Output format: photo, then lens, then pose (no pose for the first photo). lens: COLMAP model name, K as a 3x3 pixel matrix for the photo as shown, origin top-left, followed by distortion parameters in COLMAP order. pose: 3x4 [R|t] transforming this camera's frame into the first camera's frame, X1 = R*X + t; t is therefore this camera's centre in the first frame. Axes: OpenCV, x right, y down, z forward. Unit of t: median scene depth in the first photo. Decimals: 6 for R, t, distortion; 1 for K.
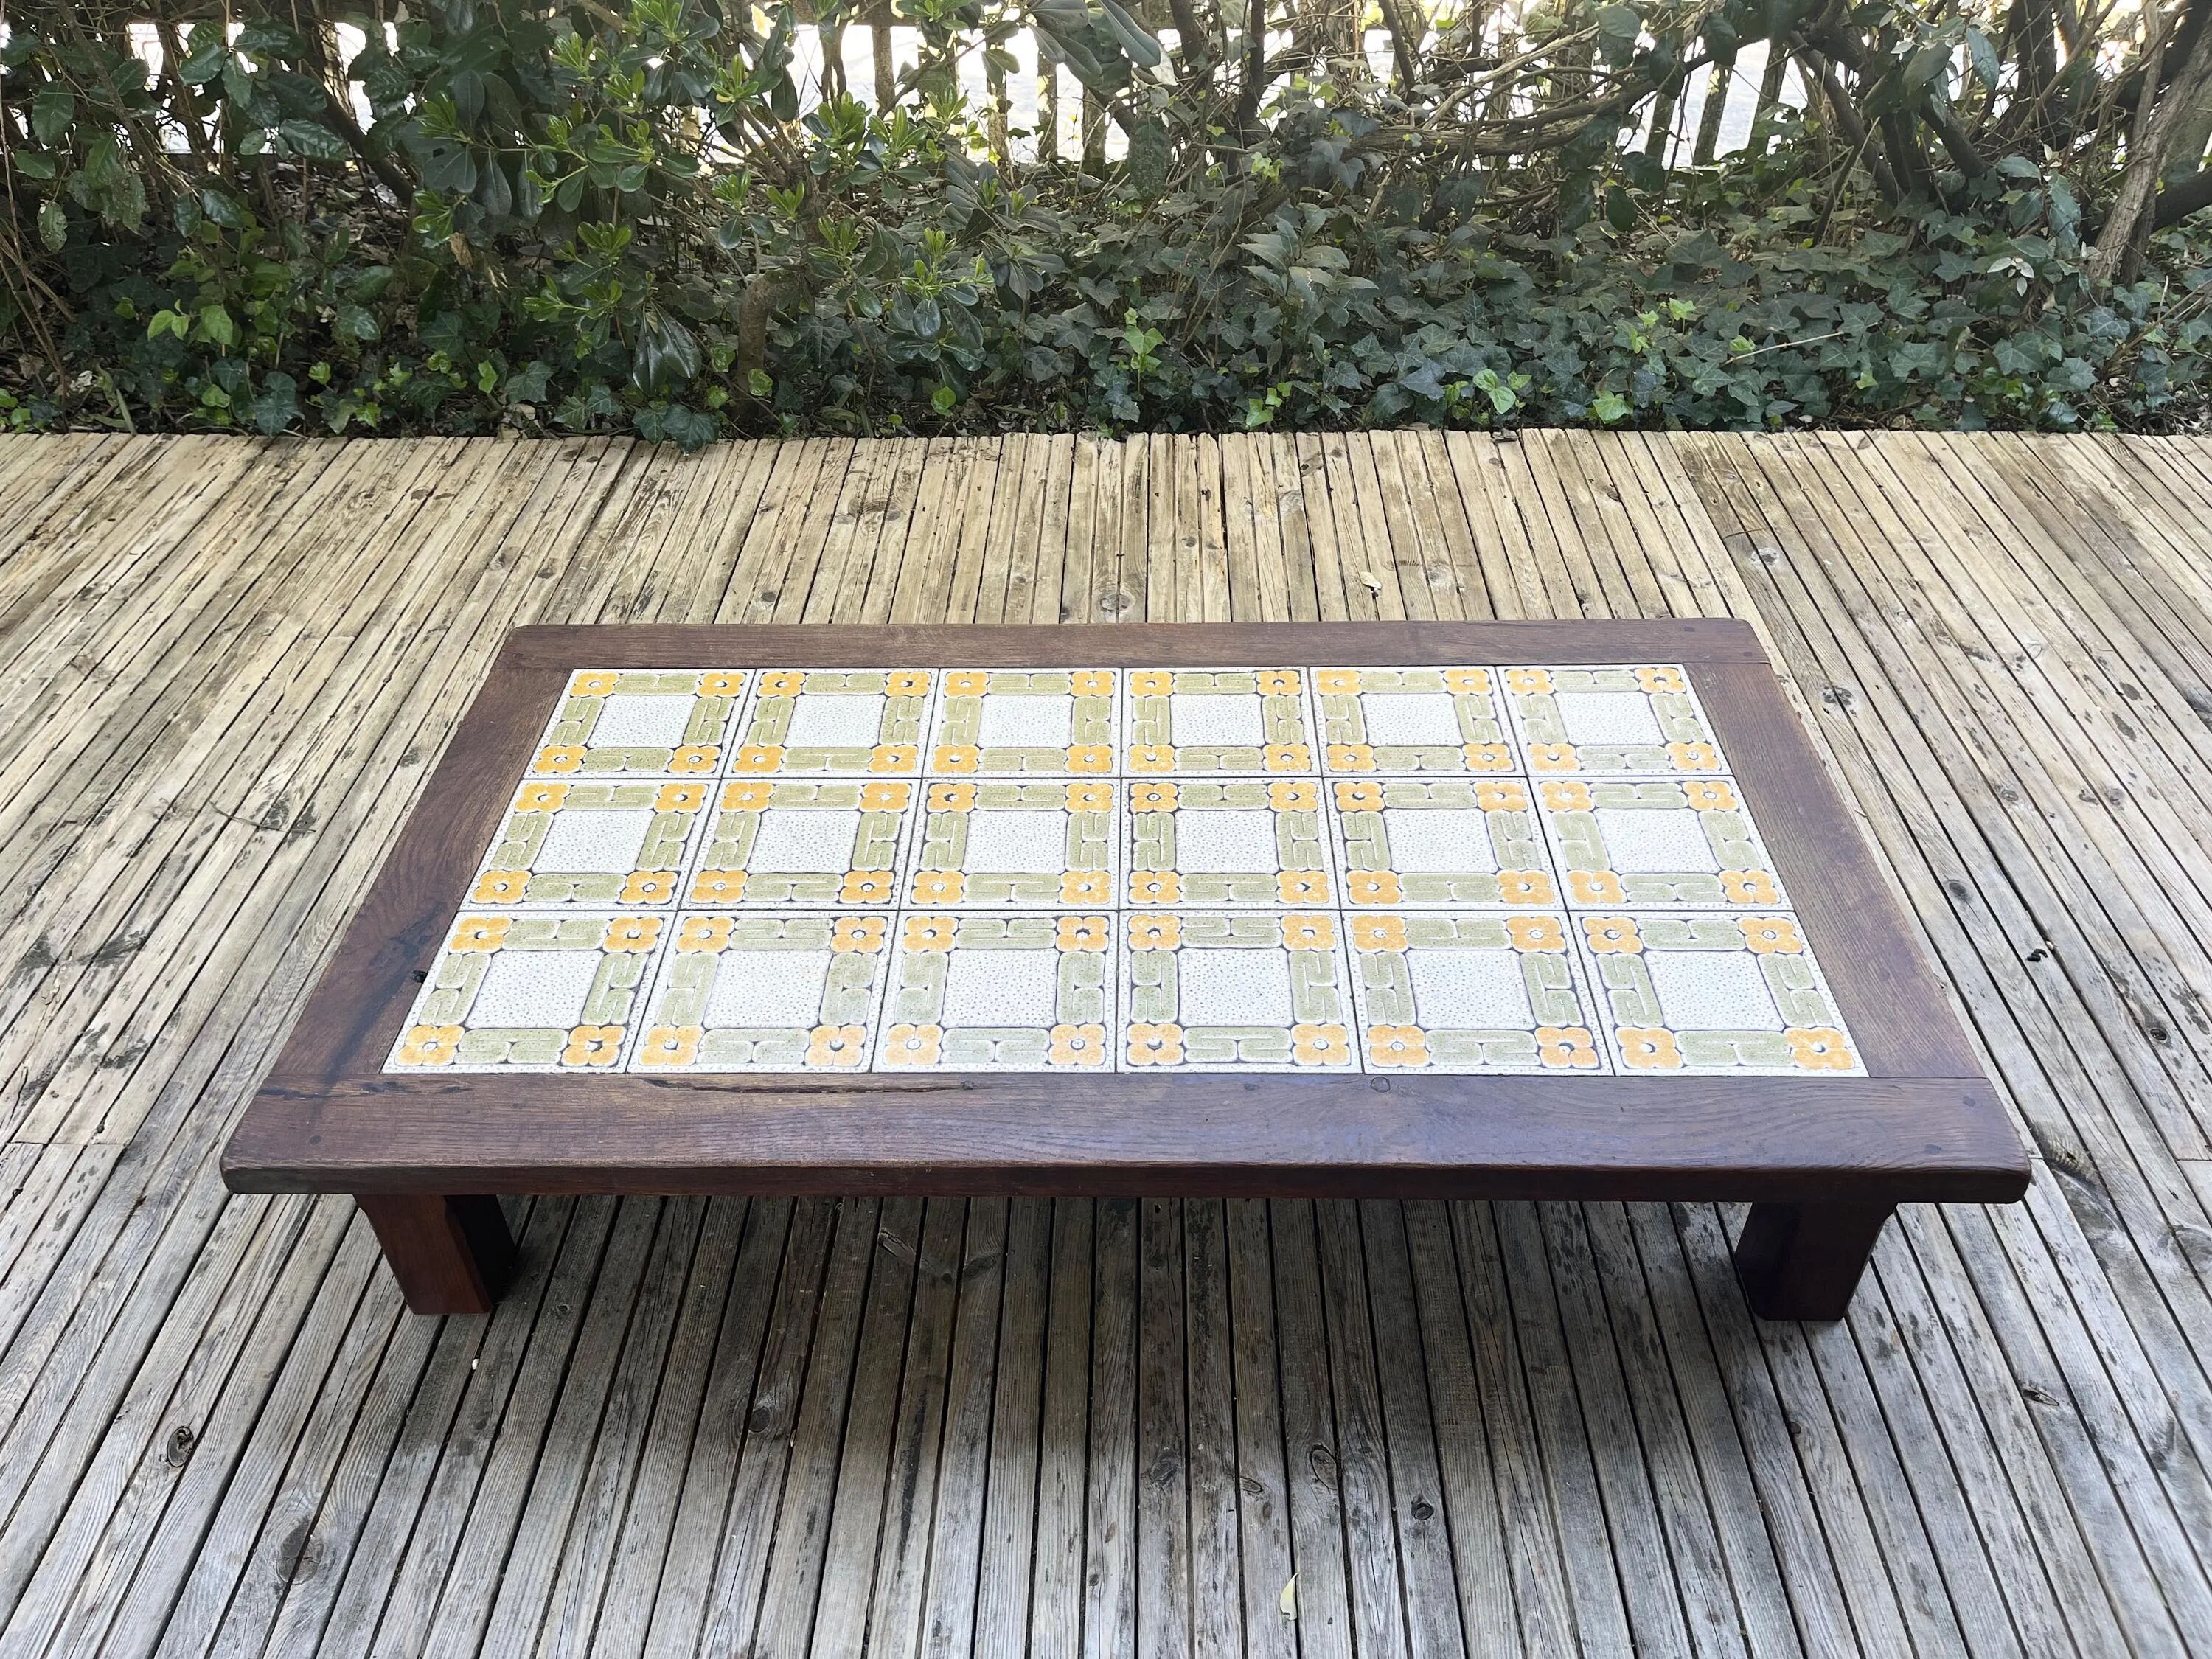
lens RADIAL K [[1677.7, 0, 1102.6], [0, 1677.7, 853.6], [0, 0, 1]] dist [0.068492, -0.090018]
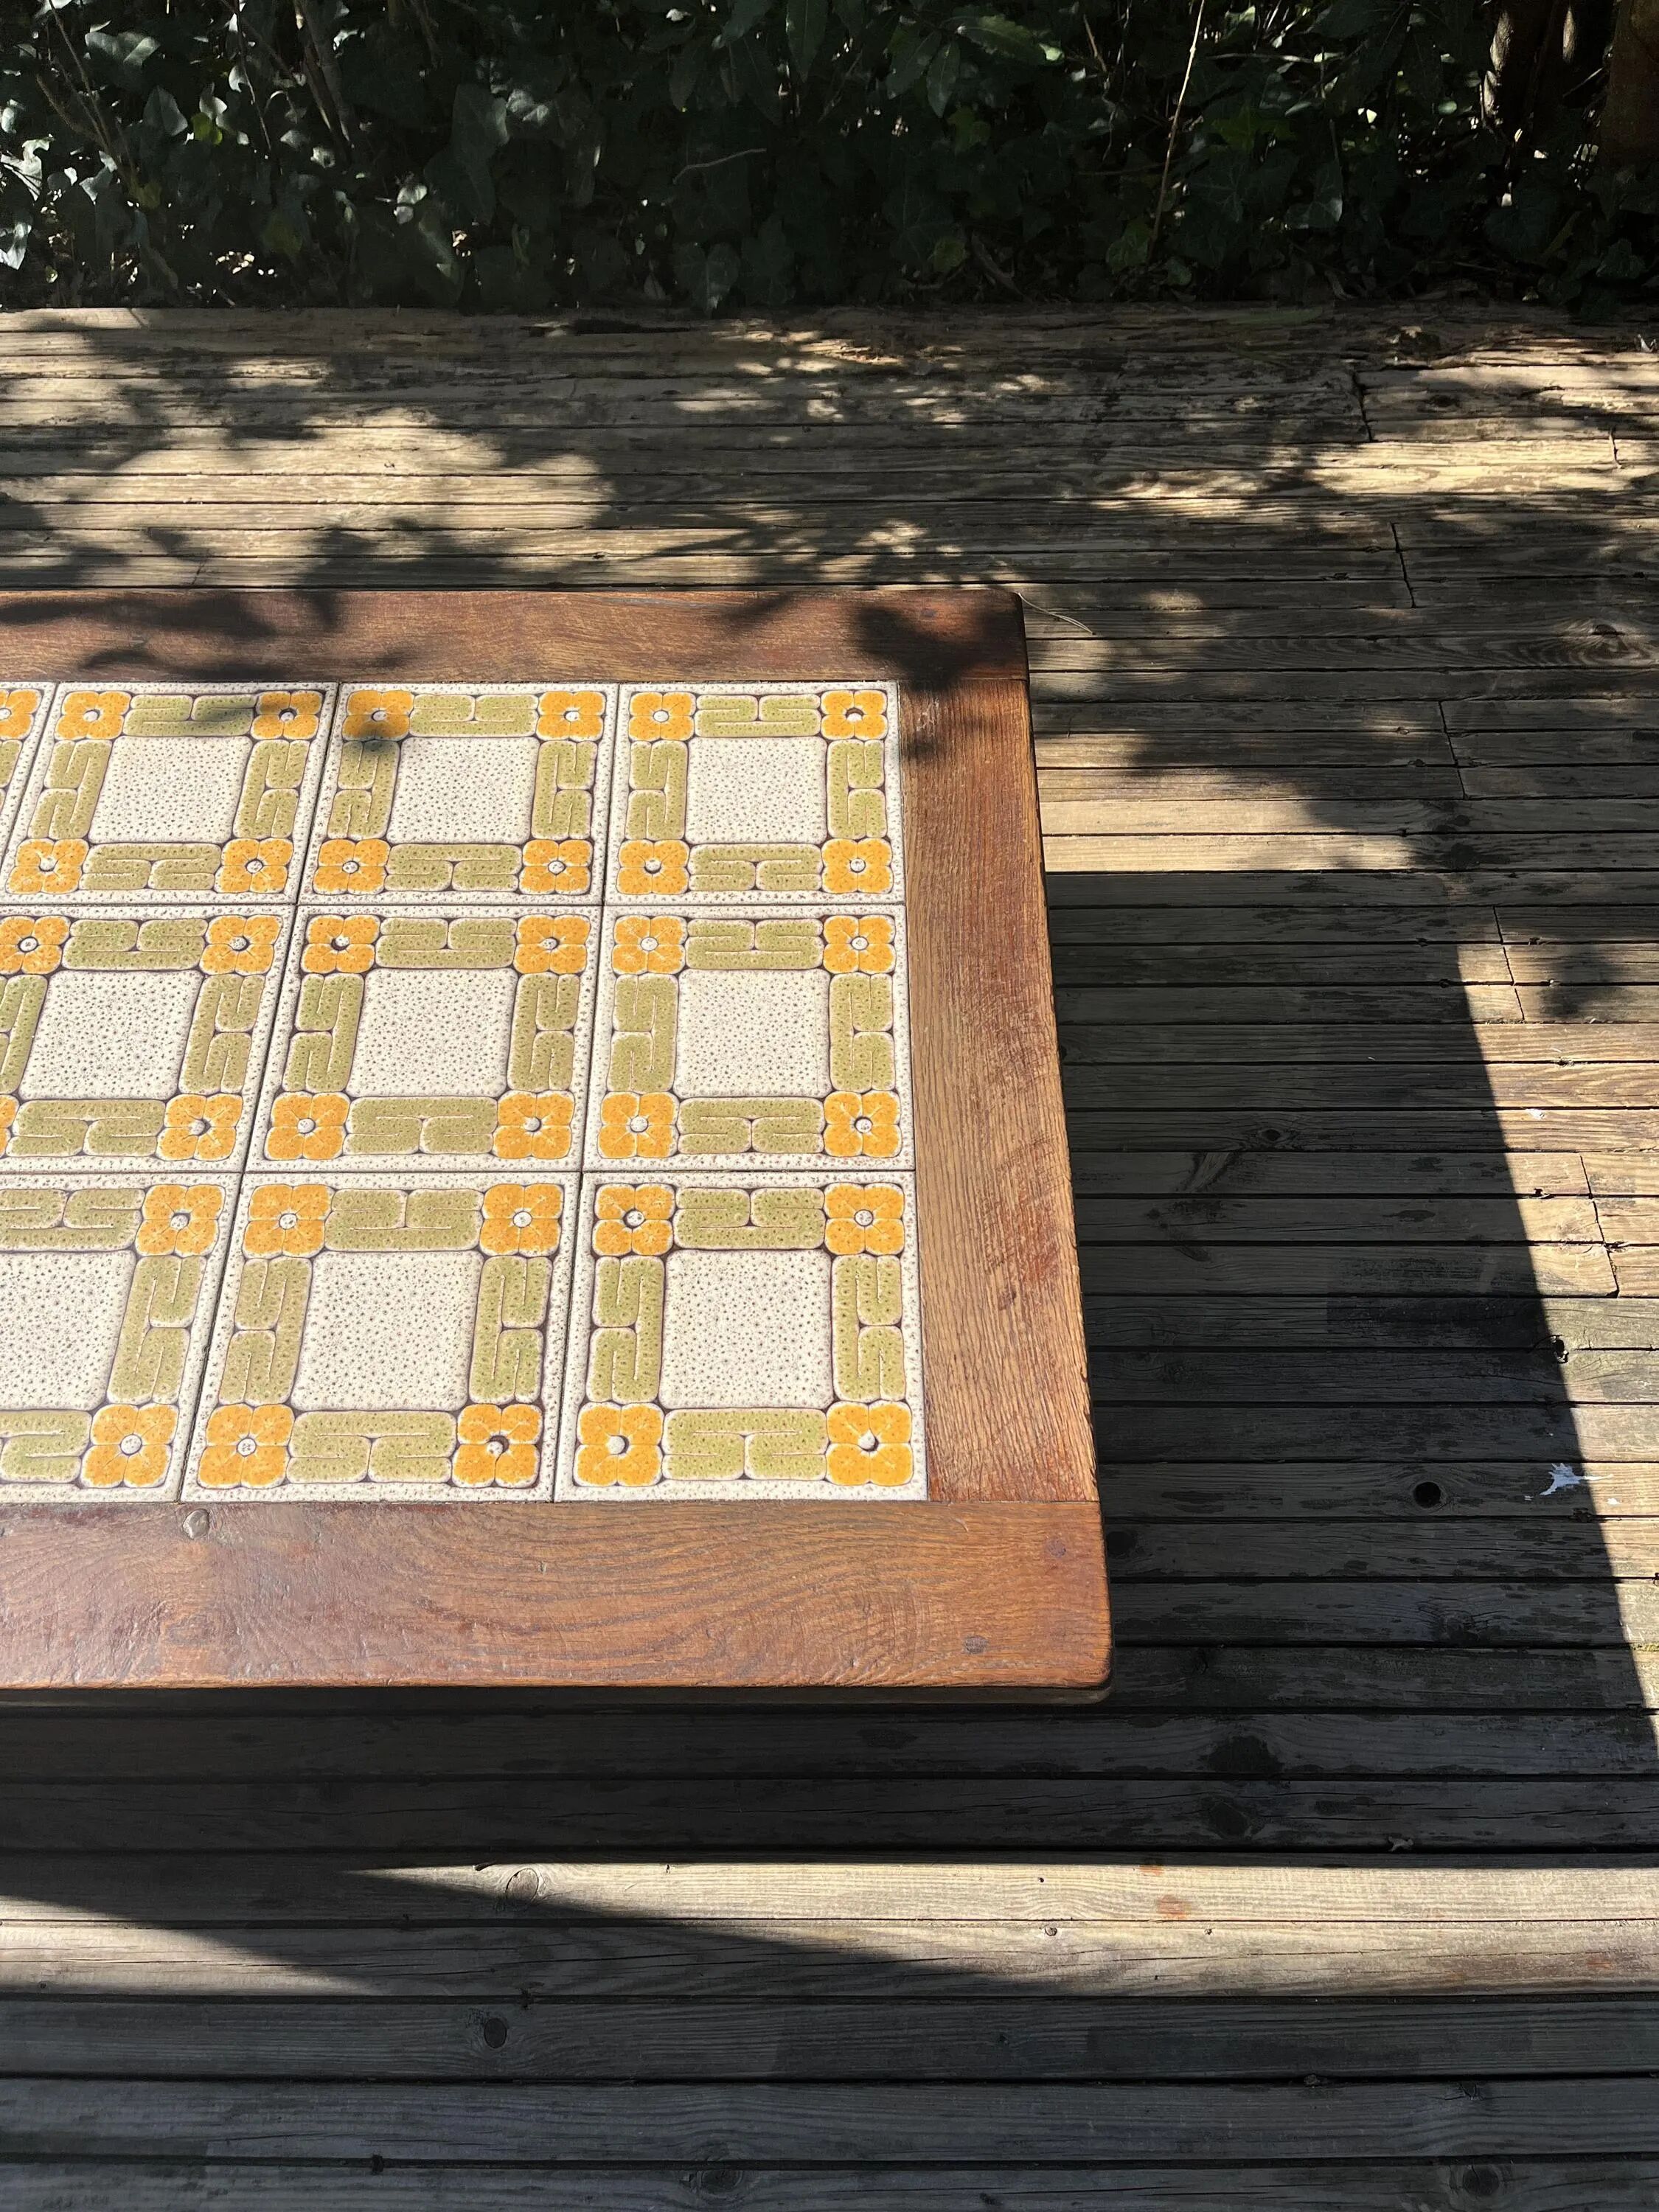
lens RADIAL K [[1677.7, 0, 813.5], [0, 1677.7, 1096.8], [0, 0, 1]] dist [0.068492, -0.090018]
pose [[0.999747, -0.011090, 0.019590, 0.353385], [0.003891, 0.942259, 0.334862, -0.216127], [-0.022172, -0.334701, 0.942064, 0.378498]]
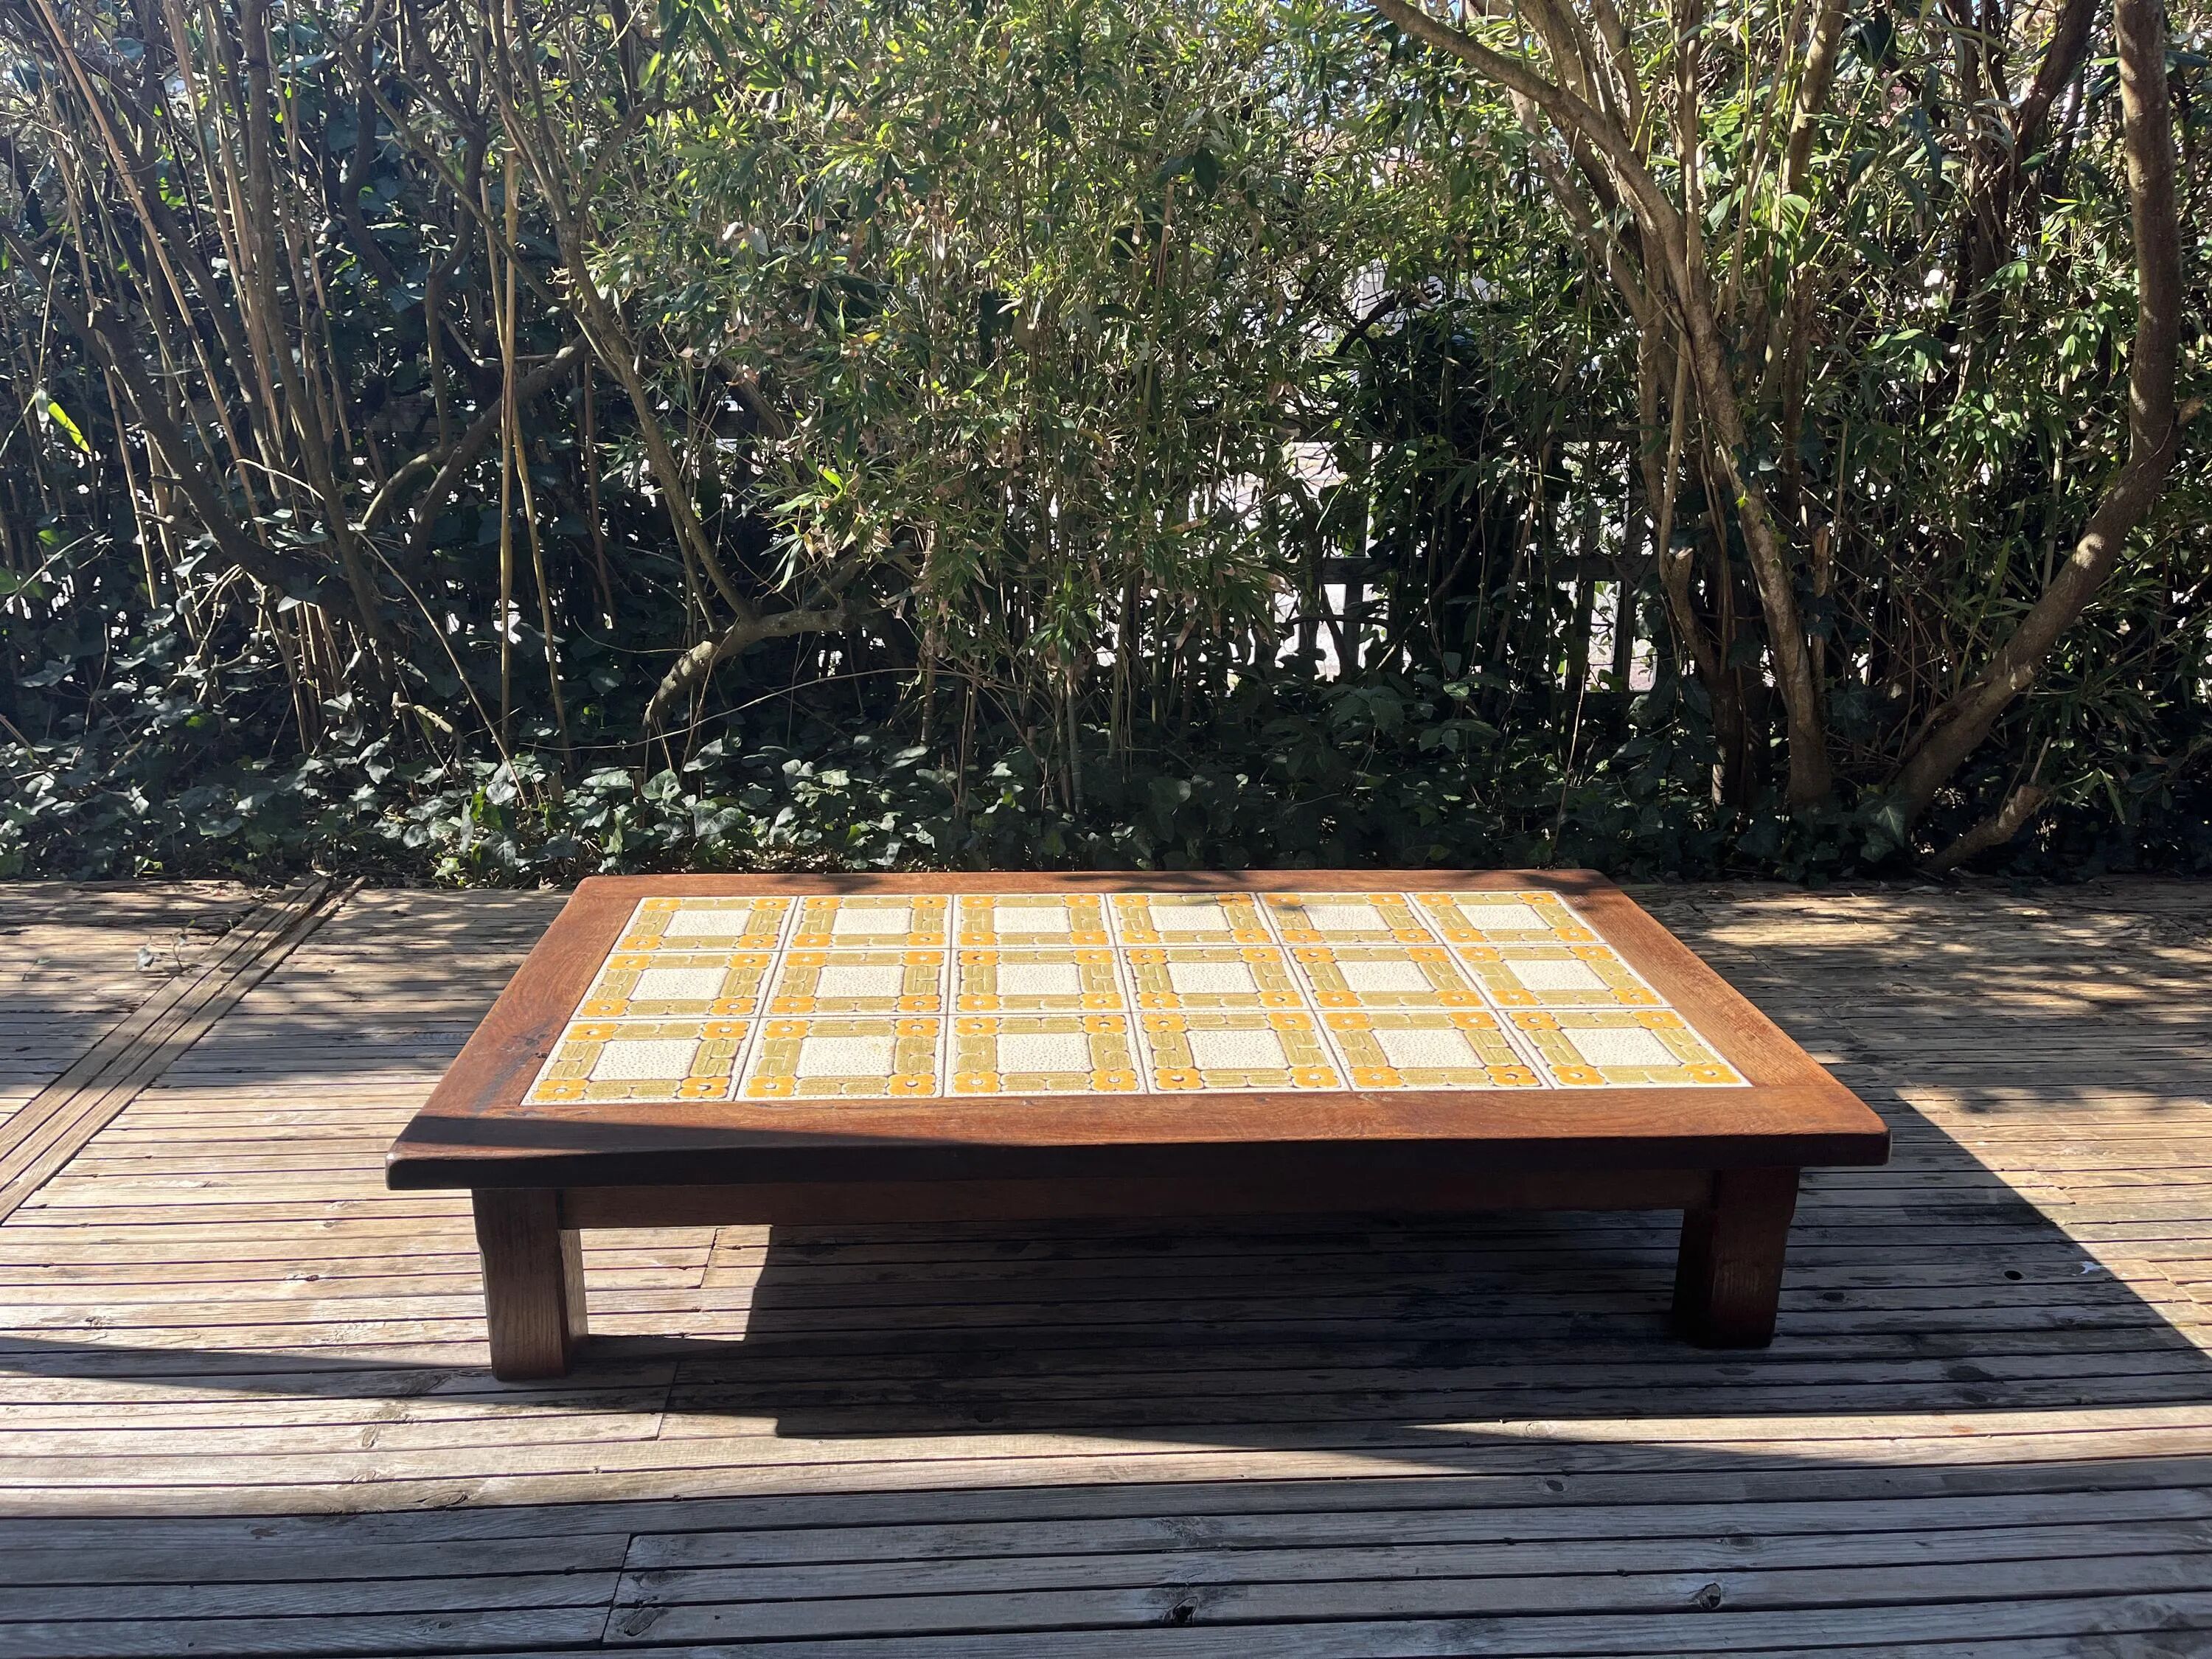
lens RADIAL K [[1677.7, 0, 1085.2], [0, 1677.7, 830.6], [0, 0, 1]] dist [0.068492, -0.090018]
pose [[0.996381, 0.005358, 0.084832, -0.126834], [0.027584, 0.923619, -0.382317, 0.374083], [-0.080401, 0.383273, 0.920129, -0.157218]]
